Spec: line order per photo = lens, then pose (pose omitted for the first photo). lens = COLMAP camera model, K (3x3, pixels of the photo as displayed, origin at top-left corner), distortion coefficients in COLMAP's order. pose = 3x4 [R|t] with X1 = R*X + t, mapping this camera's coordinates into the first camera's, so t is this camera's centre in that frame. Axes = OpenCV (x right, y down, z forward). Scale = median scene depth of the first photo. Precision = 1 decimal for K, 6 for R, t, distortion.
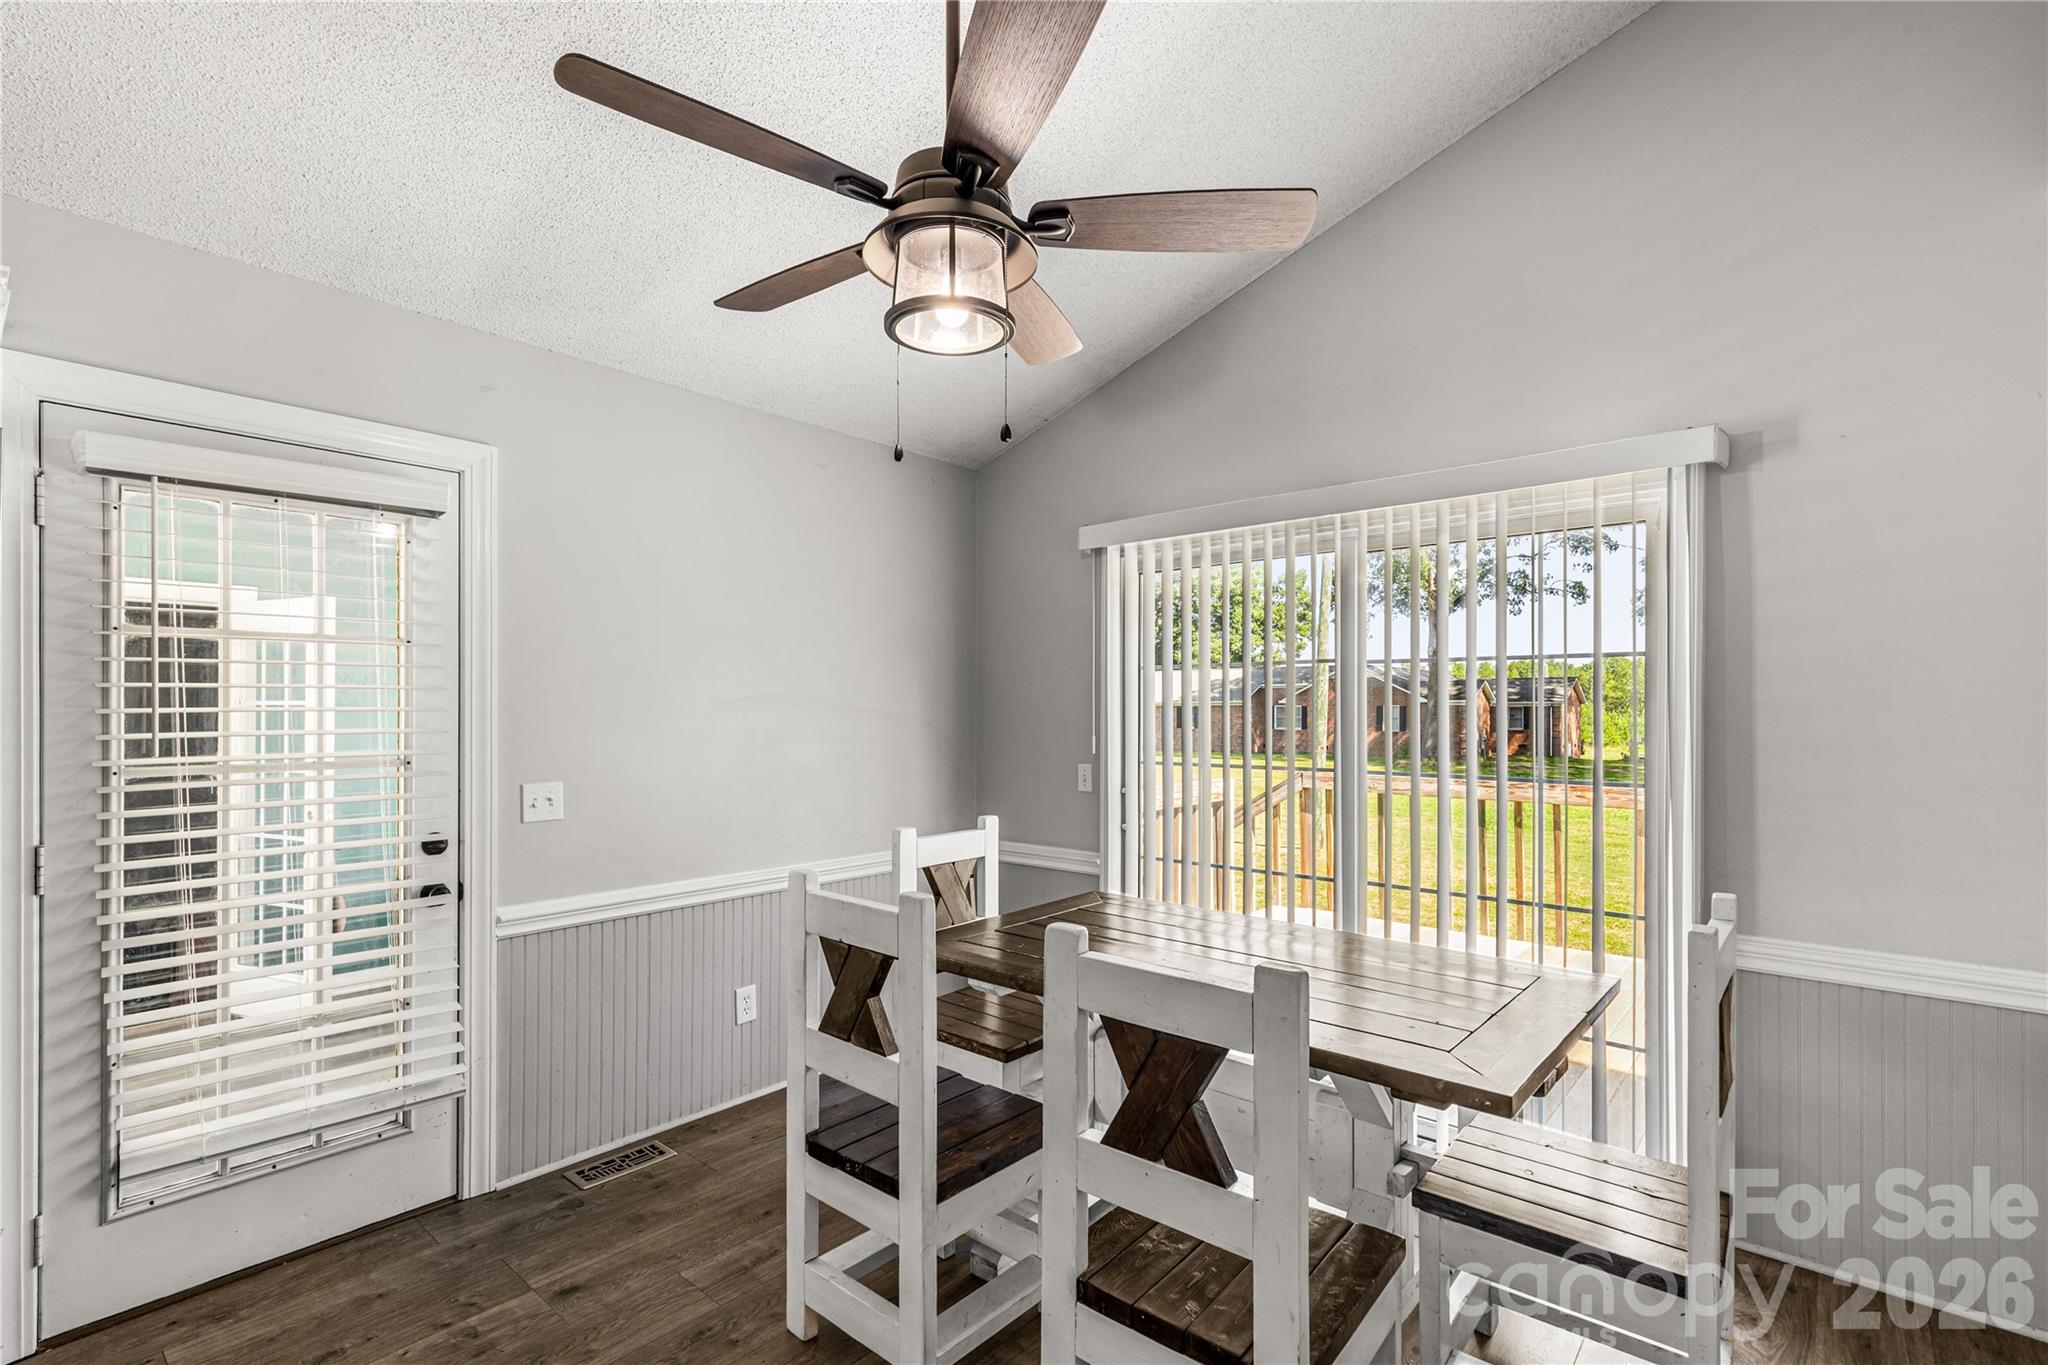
lens RADIAL K [[945.6, 0, 1030.6], [0, 945.6, 703.7], [0, 0, 1]] dist [0.002218, 0.000095]
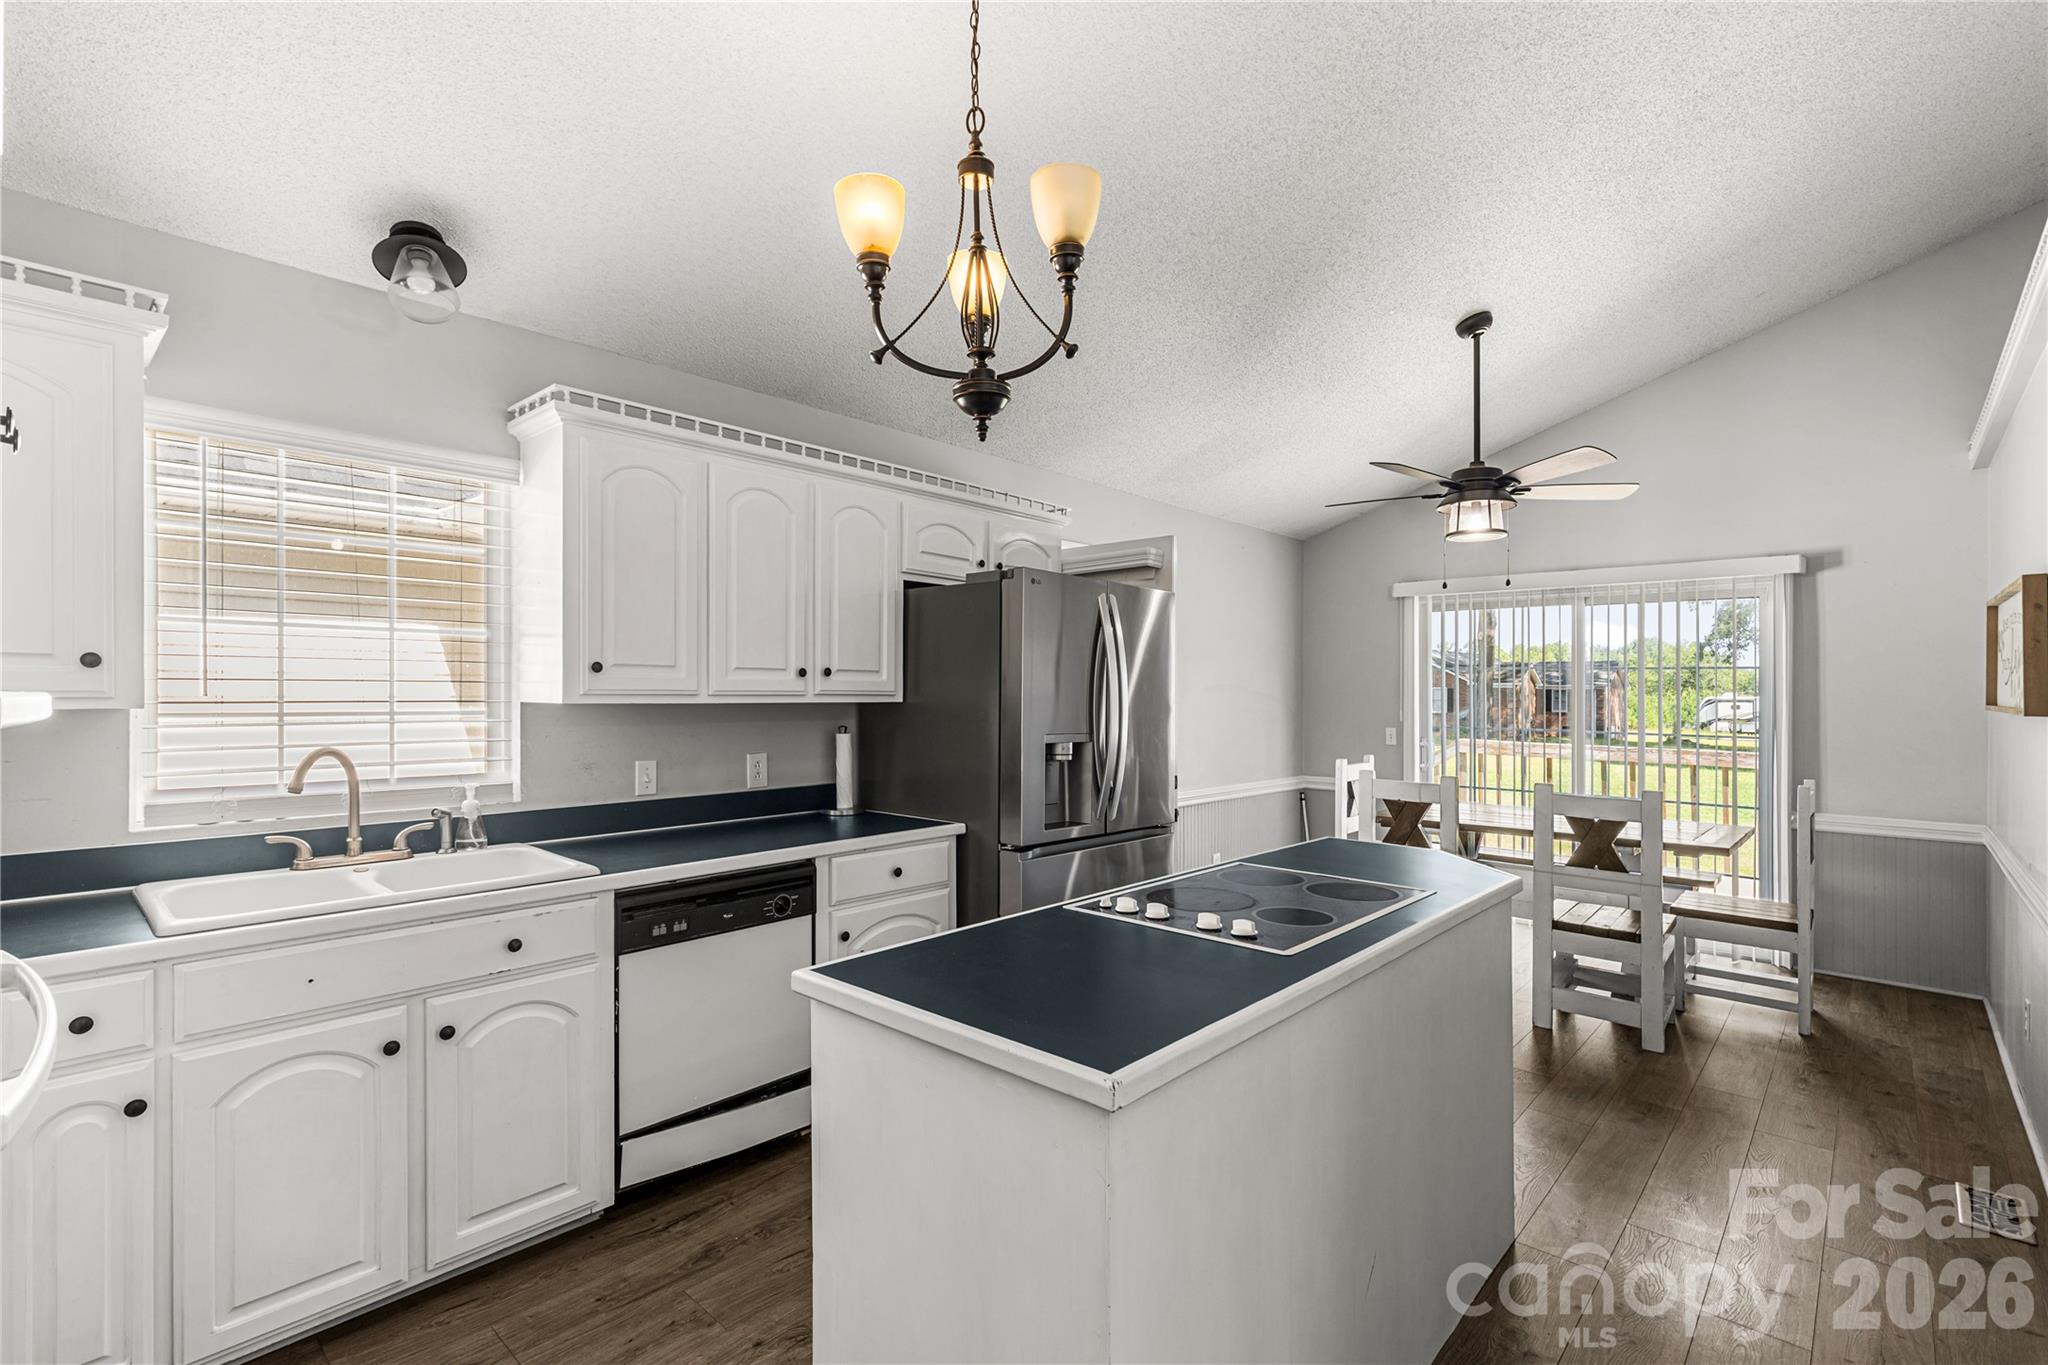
lens RADIAL K [[945.6, 0, 1023.0], [0, 945.6, 686.3], [0, 0, 1]] dist [0.002218, 0.000095]
pose [[0.999631, 0.003255, -0.026952, -0.754528], [-0.003214, 0.999994, 0.001562, -0.012126], [0.026957, -0.001474, 0.999636, -0.914810]]
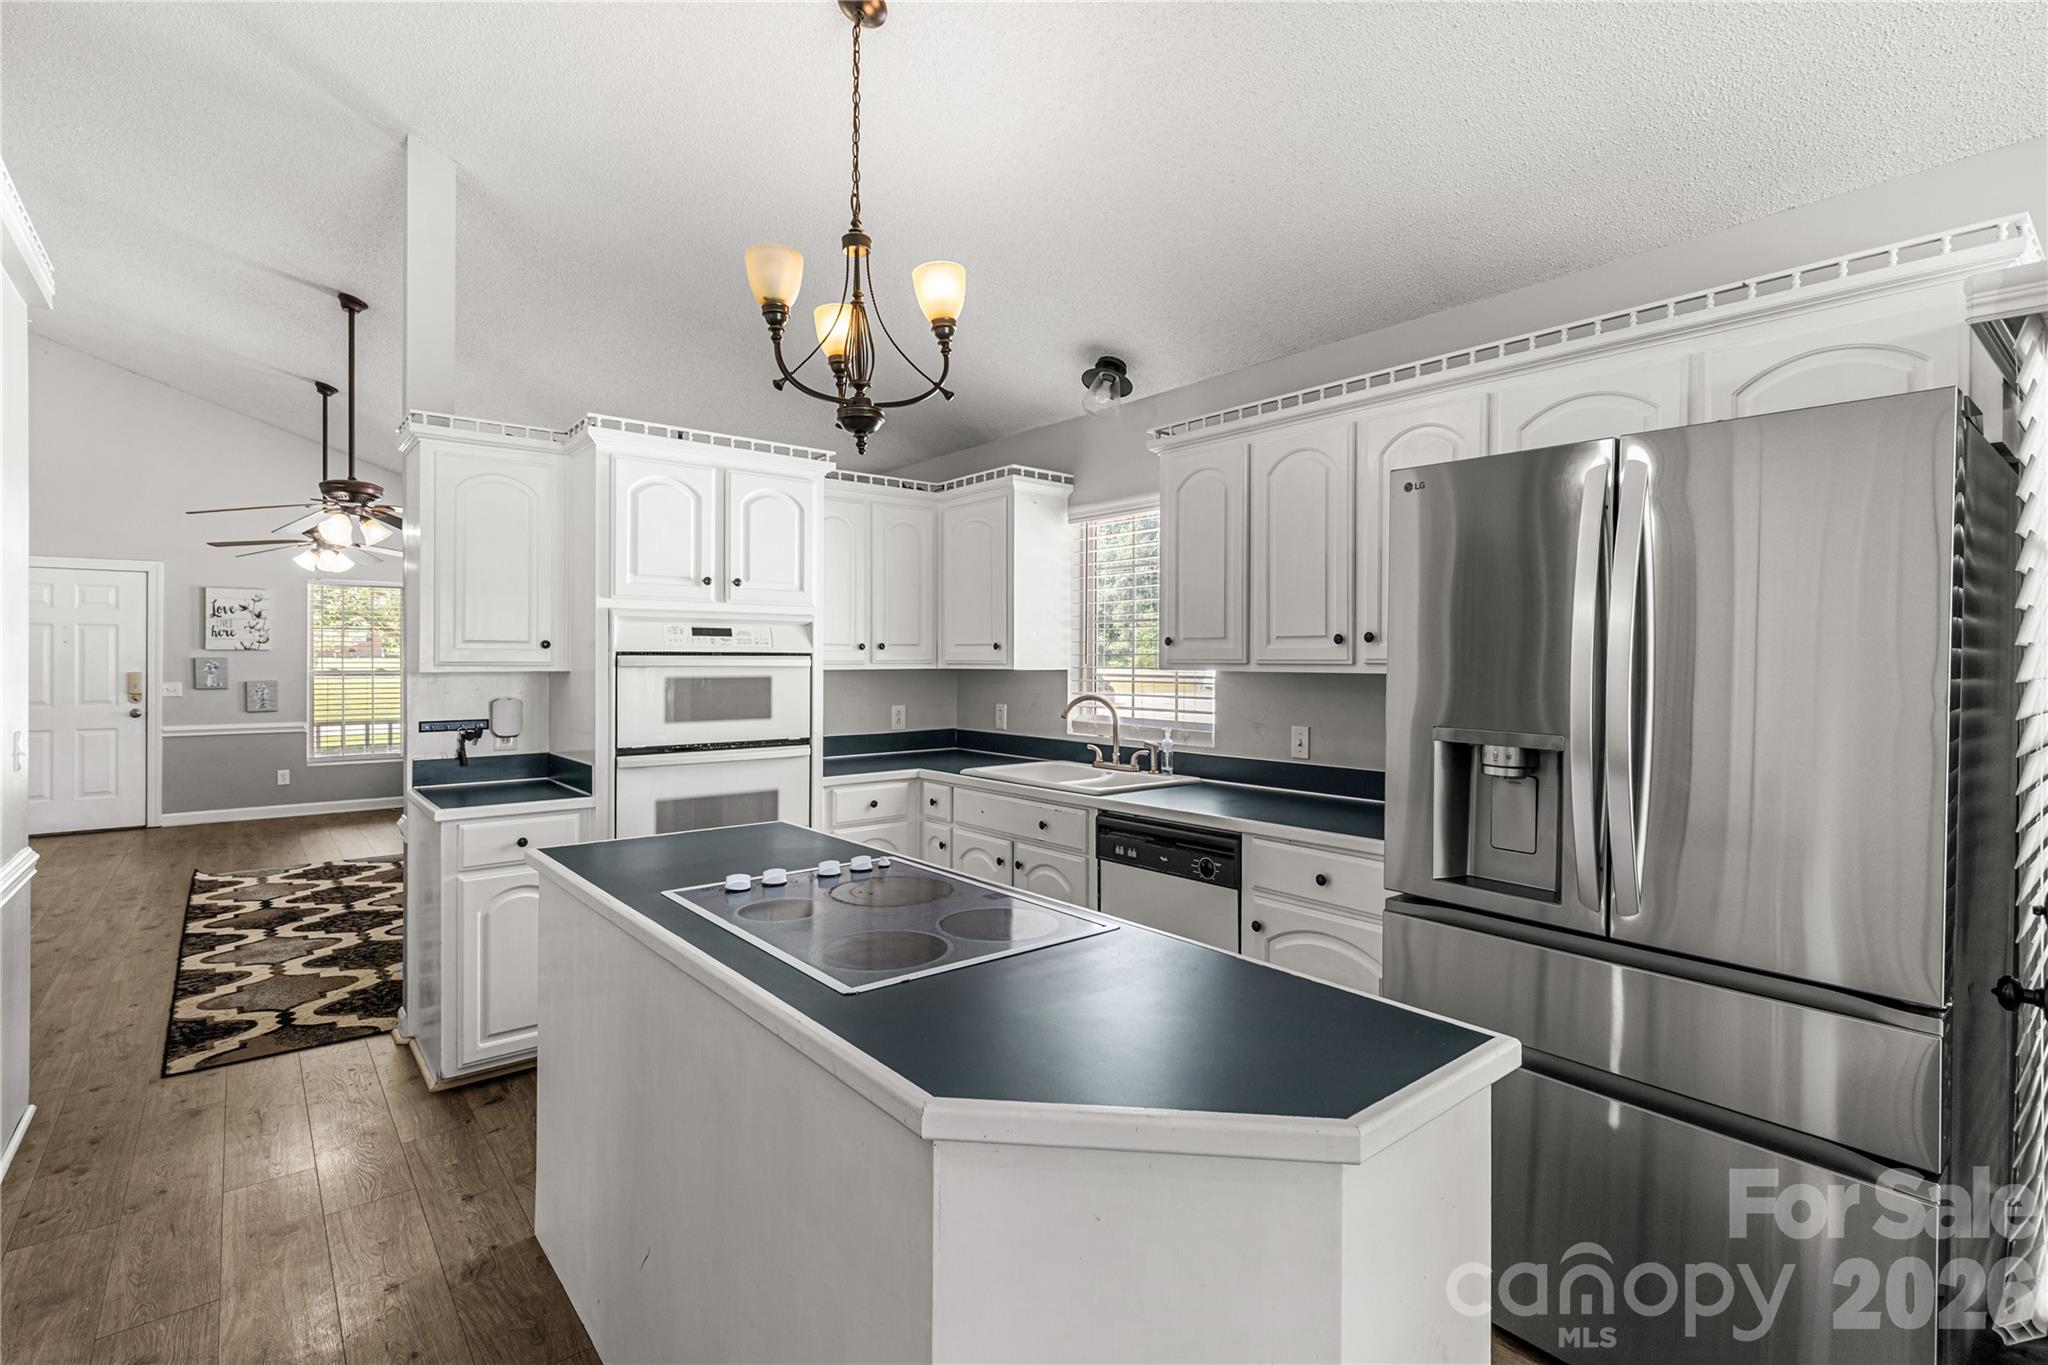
lens RADIAL K [[945.6, 0, 1018.0], [0, 945.6, 665.8], [0, 0, 1]] dist [0.002218, 0.000095]
pose [[-0.168880, 0.004550, -0.985626, 1.130359], [0.006948, 0.999970, 0.003426, 0.010175], [0.985612, -0.006269, -0.168906, 1.458887]]
